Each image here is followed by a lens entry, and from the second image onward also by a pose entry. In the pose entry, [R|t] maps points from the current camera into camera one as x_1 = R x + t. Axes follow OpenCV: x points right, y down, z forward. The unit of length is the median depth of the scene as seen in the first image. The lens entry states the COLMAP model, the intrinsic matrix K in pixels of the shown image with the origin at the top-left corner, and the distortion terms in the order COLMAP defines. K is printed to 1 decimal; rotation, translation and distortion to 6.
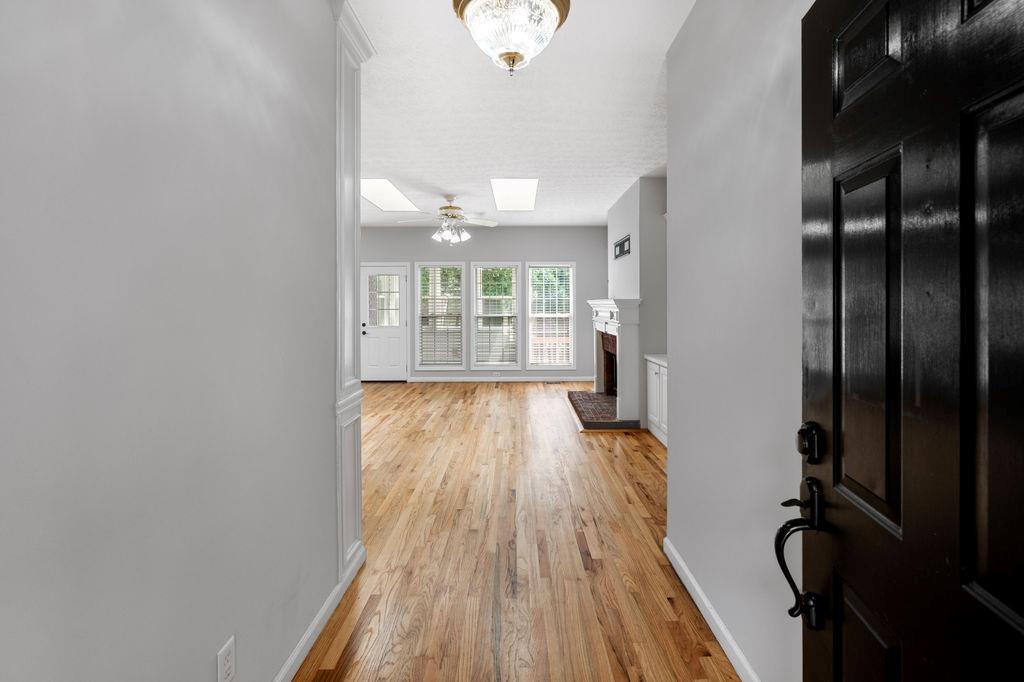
lens RADIAL K [[476.3, 0, 525.3], [0, 476.3, 306.2], [0, 0, 1]] dist [-0.009478, 0.003721]
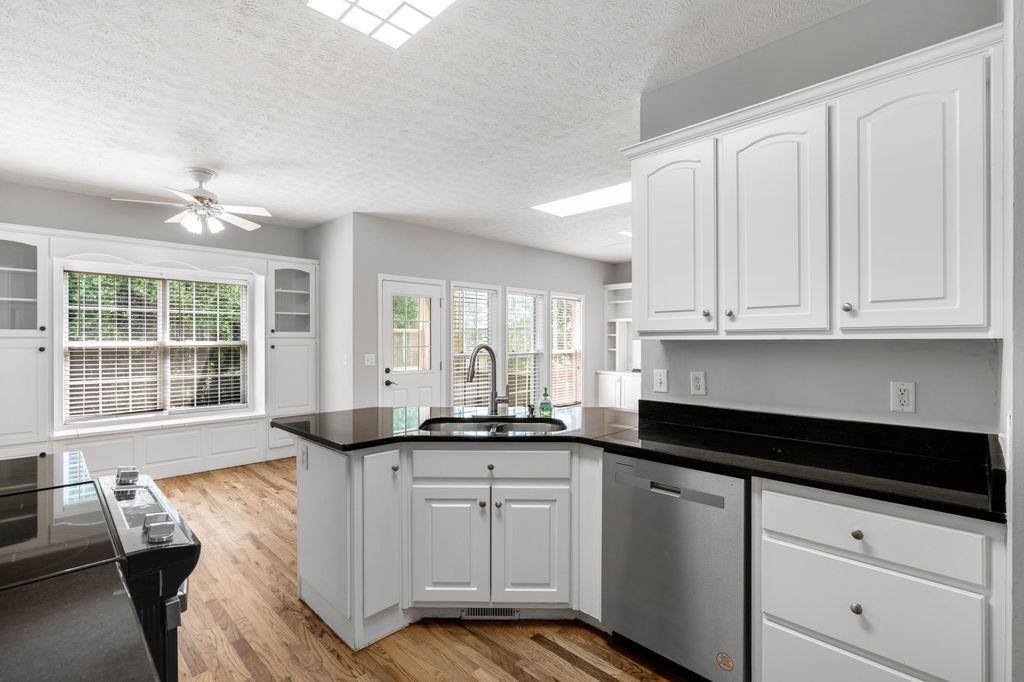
lens RADIAL K [[476.3, 0, 511.9], [0, 476.3, 341.4], [0, 0, 1]] dist [-0.009478, 0.003721]
pose [[0.730166, -0.001787, 0.683267, -0.657711], [0.001220, 0.999998, 0.001312, -0.001270], [-0.683268, -0.000125, 0.730167, 0.406214]]
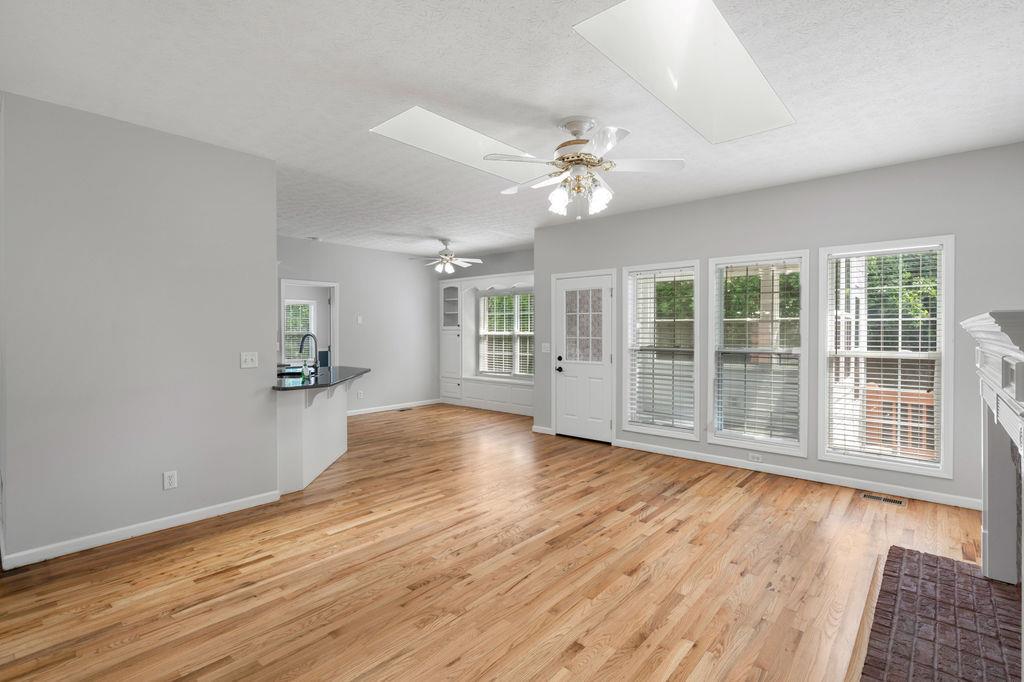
lens RADIAL K [[476.3, 0, 507.6], [0, 476.3, 336.5], [0, 0, 1]] dist [-0.009478, 0.003721]
pose [[0.733043, 0.010685, -0.680098, 0.102889], [-0.006106, 0.999940, 0.009129, -0.000500], [0.680155, -0.002539, 0.733064, 0.401443]]
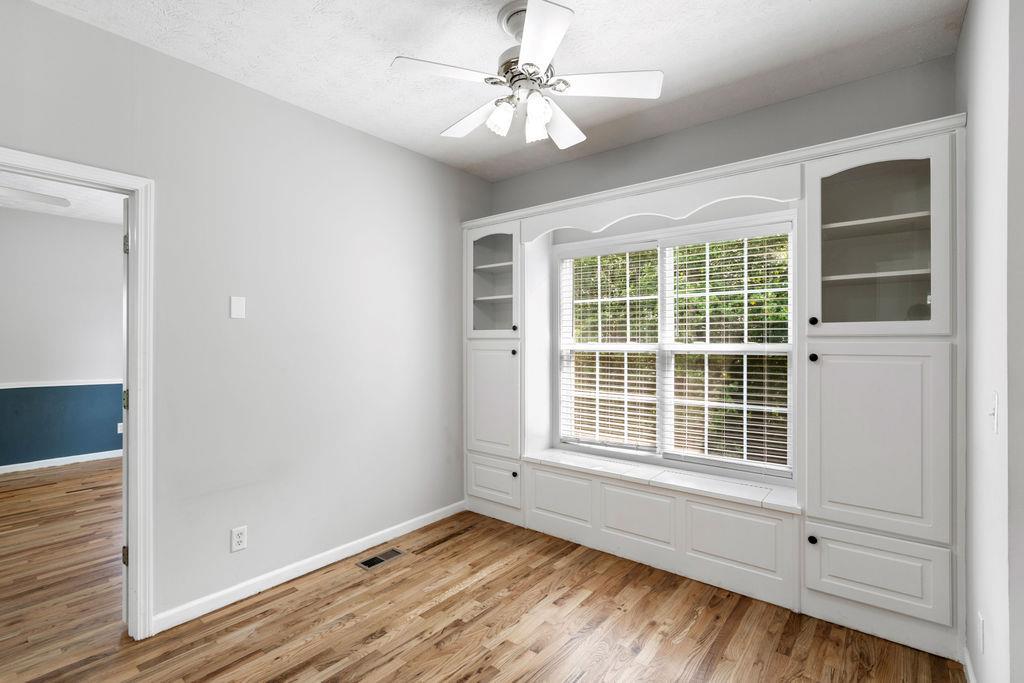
lens RADIAL K [[476.3, 0, 503.0], [0, 476.3, 342.4], [0, 0, 1]] dist [-0.009478, 0.003721]
pose [[0.756729, 0.003036, -0.653722, -0.412389], [-0.004406, 0.999990, -0.000456, -0.001406], [0.653714, 0.003225, 0.756735, 0.763417]]
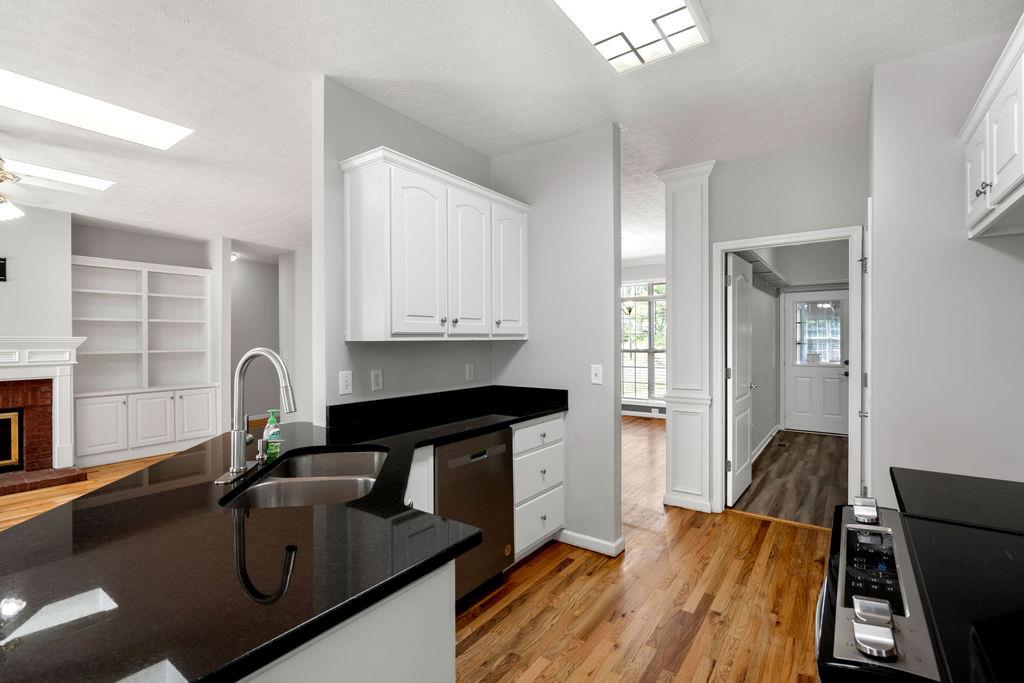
lens RADIAL K [[476.3, 0, 504.2], [0, 476.3, 341.6], [0, 0, 1]] dist [-0.009478, 0.003721]
pose [[-0.788653, 0.003398, 0.614829, -0.642400], [0.007354, 0.999965, 0.003906, -0.001849], [-0.614794, 0.007602, -0.788651, 0.744865]]
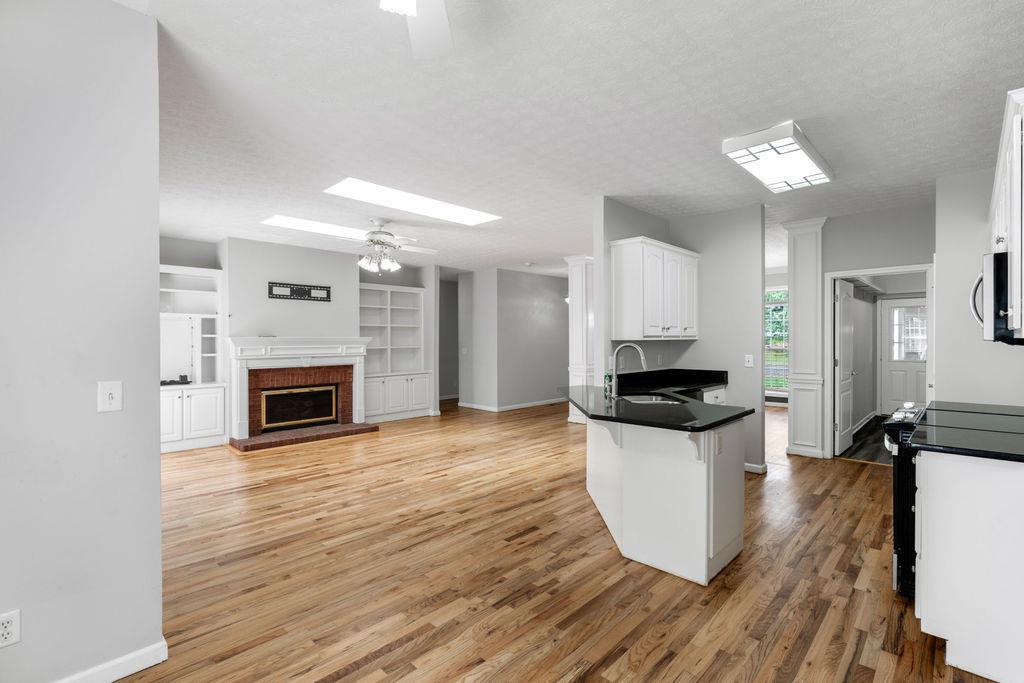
lens RADIAL K [[476.3, 0, 503.4], [0, 476.3, 342.0], [0, 0, 1]] dist [-0.009478, 0.003721]
pose [[-0.692323, 0.000926, 0.721587, -0.685898], [0.006998, 0.999961, 0.005431, -0.003319], [-0.721554, 0.008810, -0.692302, 1.035255]]
